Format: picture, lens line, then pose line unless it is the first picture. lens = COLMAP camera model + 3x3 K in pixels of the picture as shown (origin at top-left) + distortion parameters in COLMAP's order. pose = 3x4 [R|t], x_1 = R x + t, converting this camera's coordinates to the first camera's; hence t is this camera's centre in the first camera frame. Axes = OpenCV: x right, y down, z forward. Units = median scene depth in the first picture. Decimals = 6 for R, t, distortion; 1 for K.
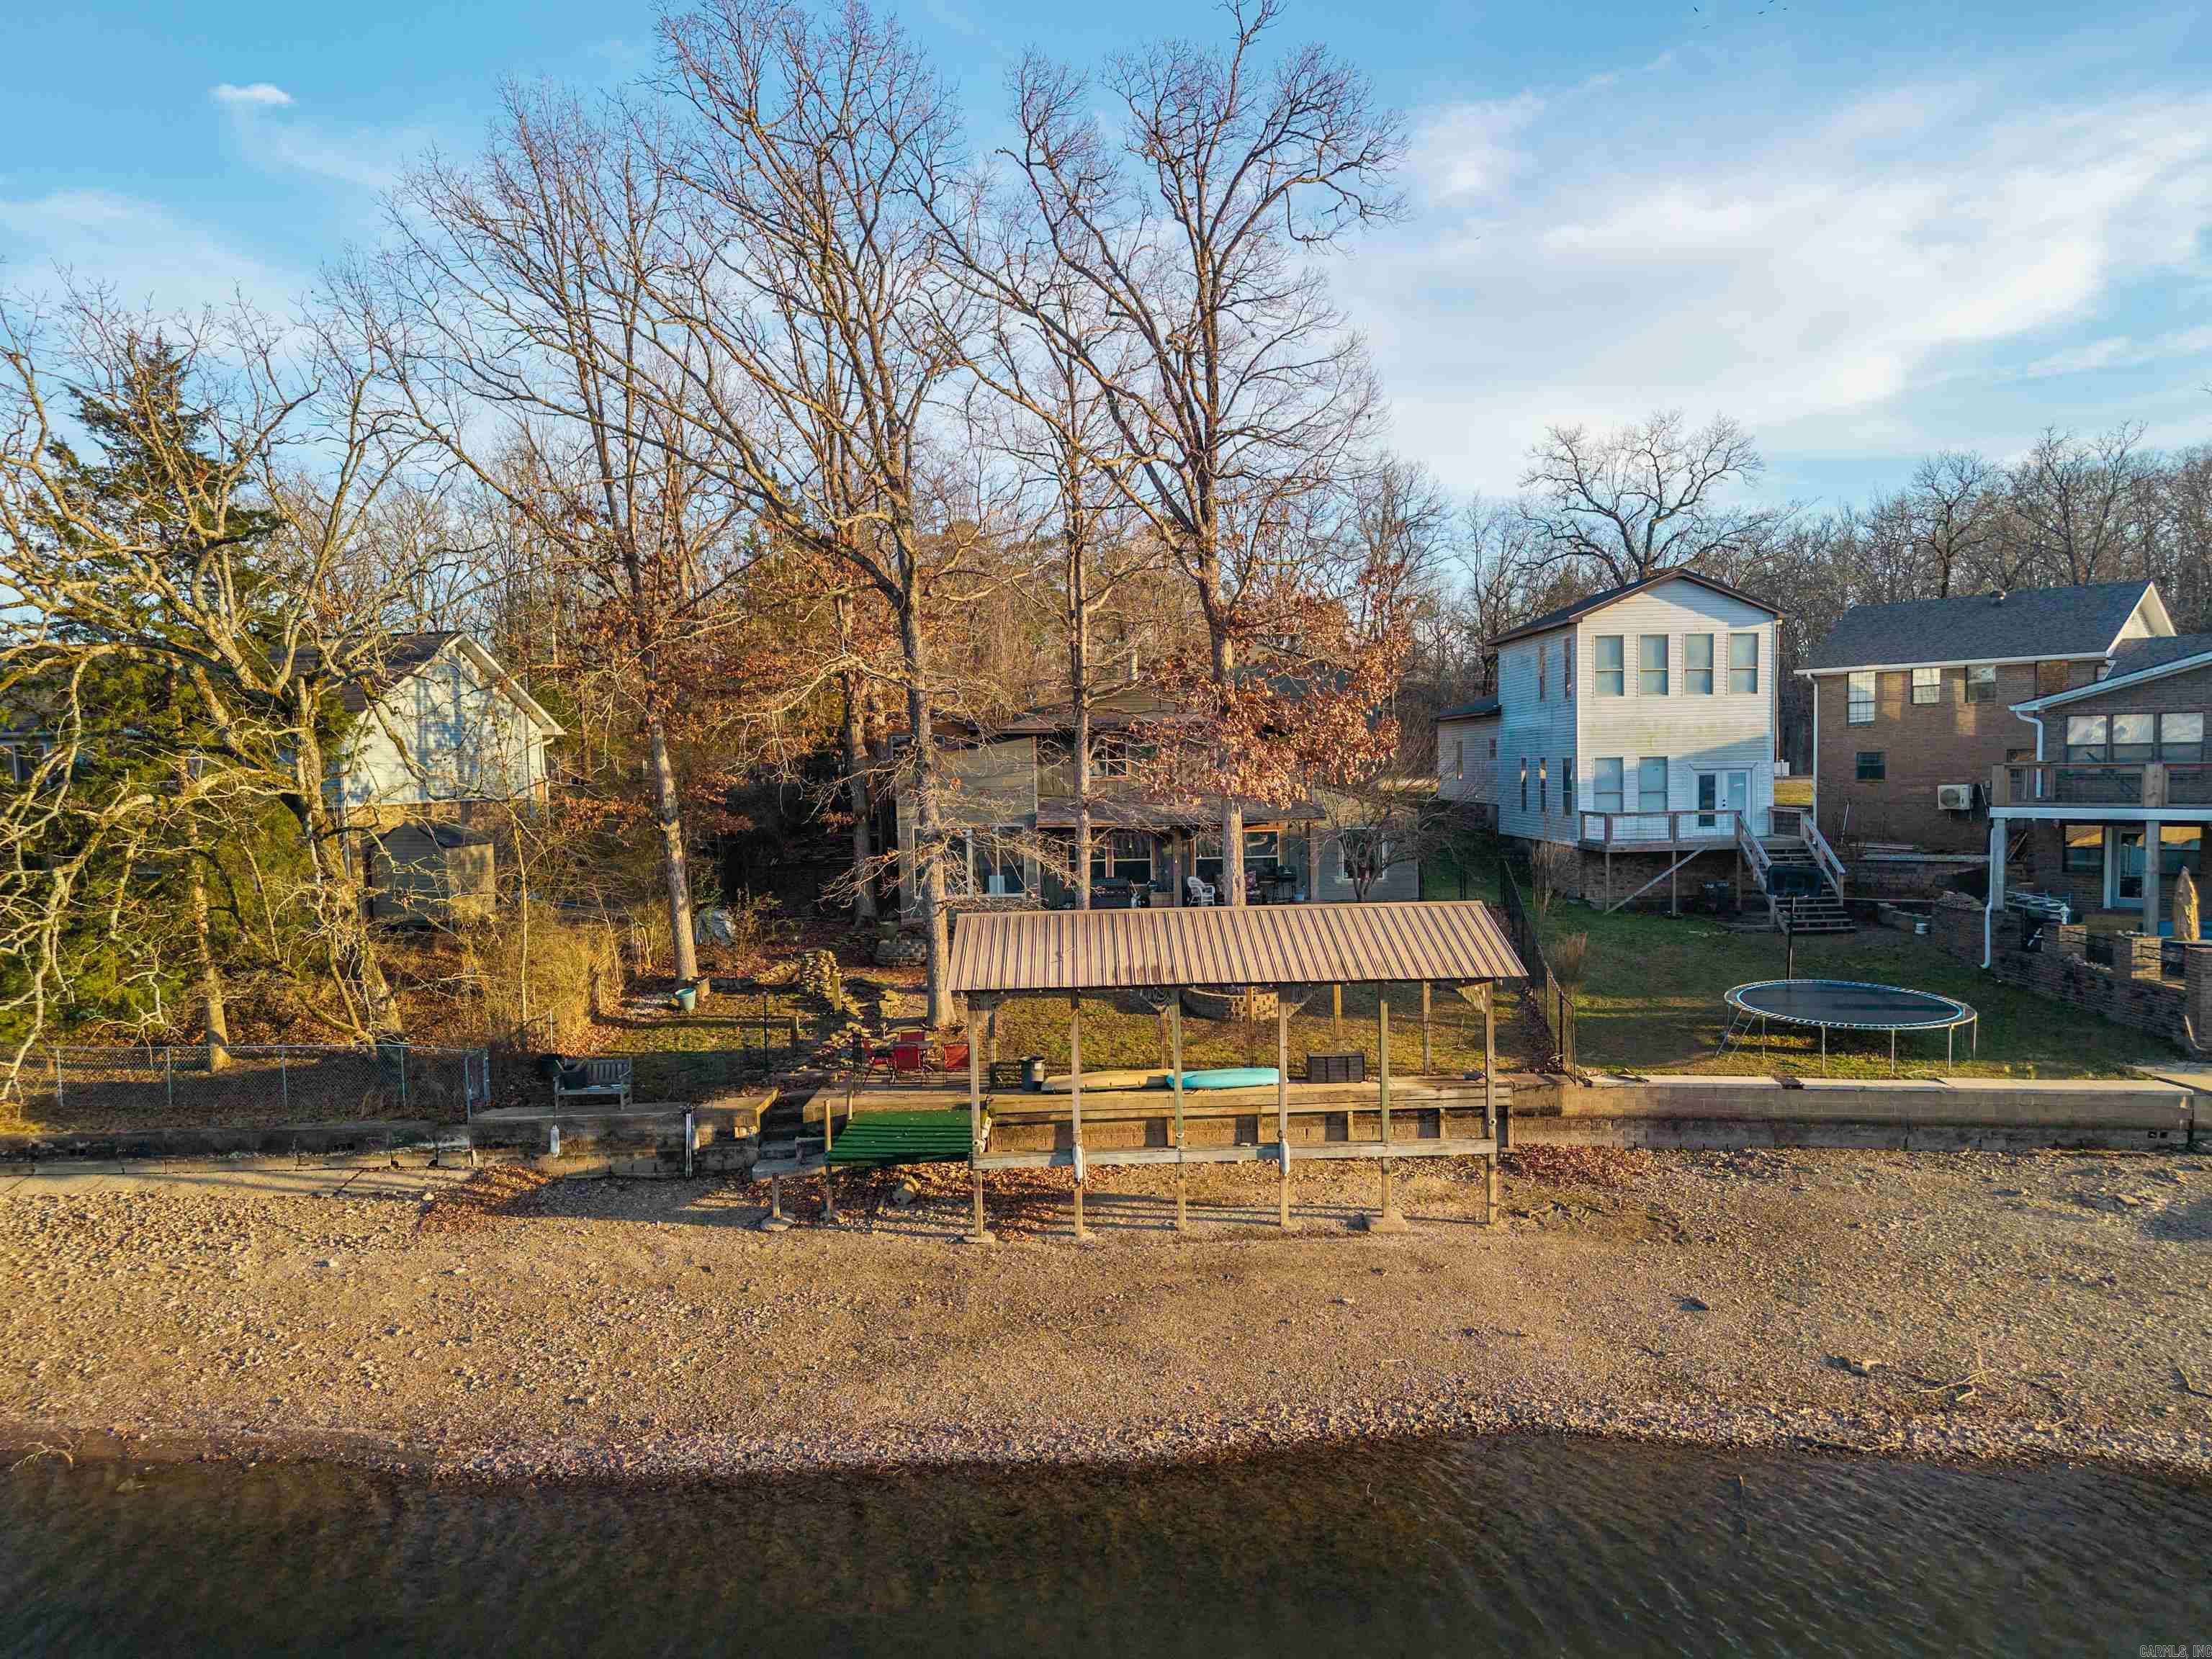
lens RADIAL K [[1519.1, 0, 1106.0], [0, 1519.1, 829.5], [0, 0, 1]] dist [0.019321, -0.000543]
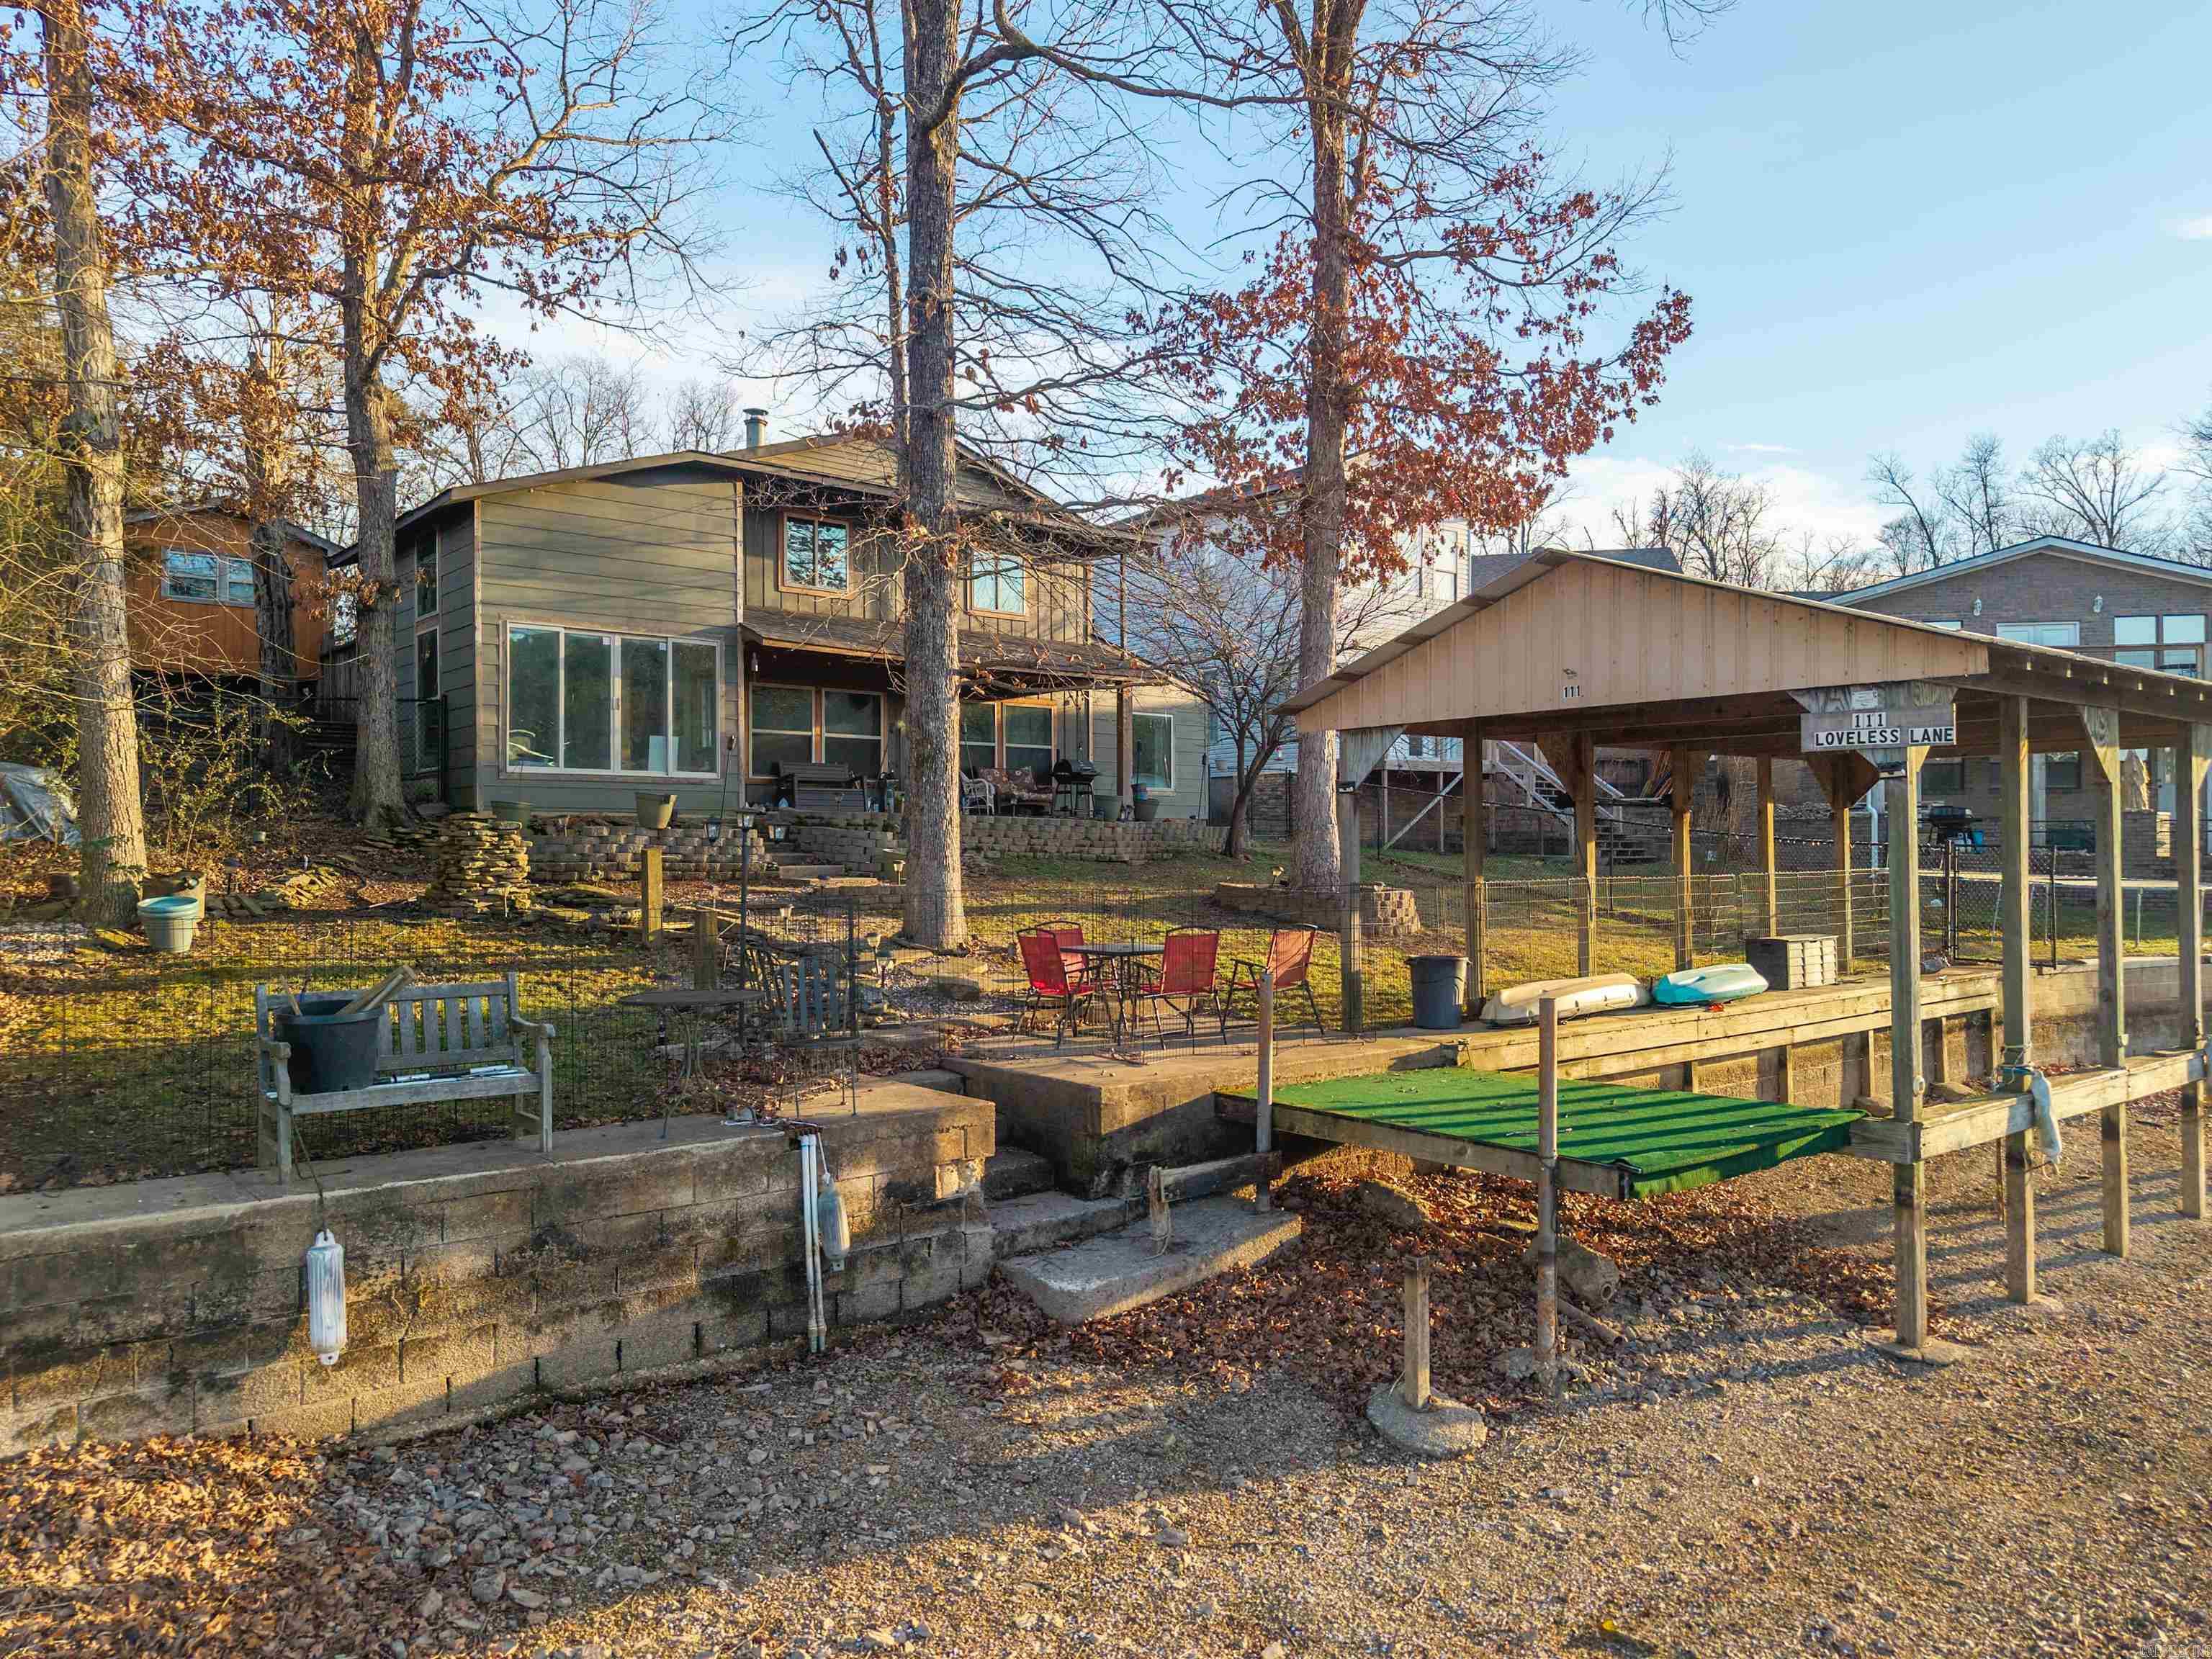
lens RADIAL K [[1574.5, 0, 1106.0], [0, 1574.5, 829.5], [0, 0, 1]] dist [0.023893, 0.000119]
pose [[0.802122, 0.025645, 0.596609, -0.412060], [0.013663, 0.998028, -0.061269, 0.146333], [-0.597003, 0.057297, 0.800190, 0.713851]]
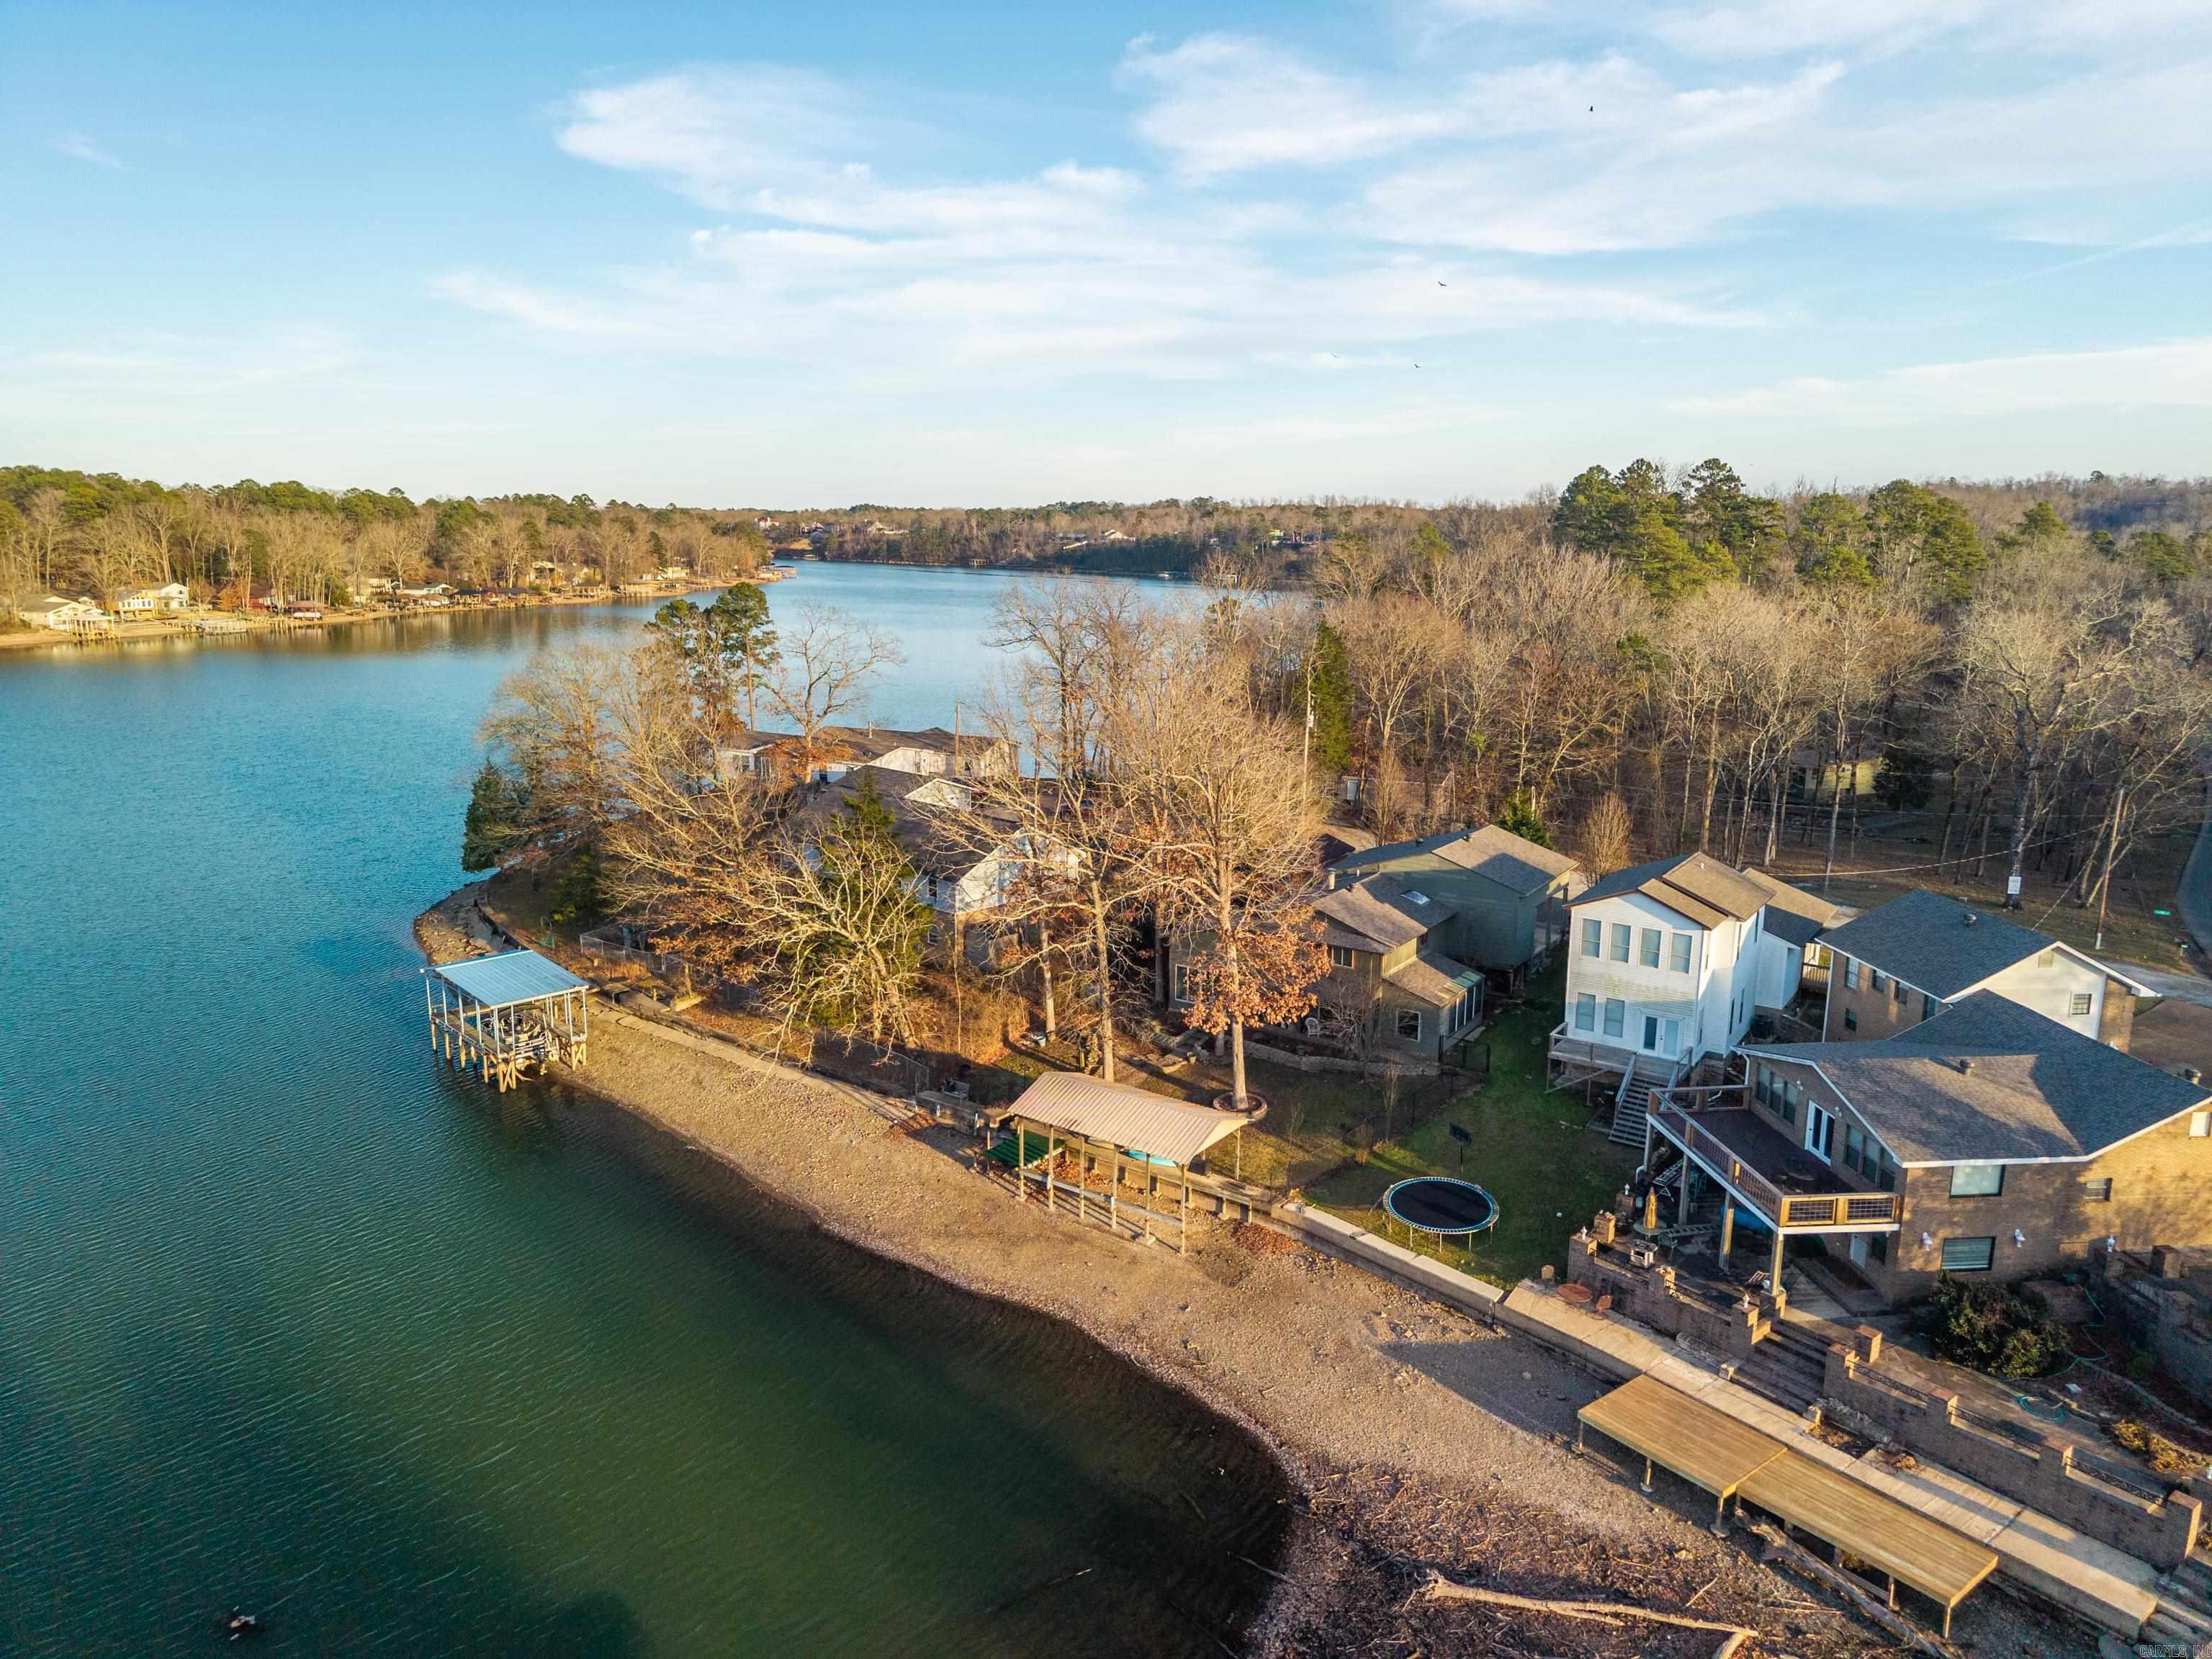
lens RADIAL K [[1519.1, 0, 1106.0], [0, 1519.1, 829.5], [0, 0, 1]] dist [0.019321, -0.000543]
pose [[0.787867, 0.161714, -0.594234, 1.394445], [-0.043574, 0.977128, 0.208142, -0.856142], [0.614302, -0.138095, 0.776893, -0.847579]]
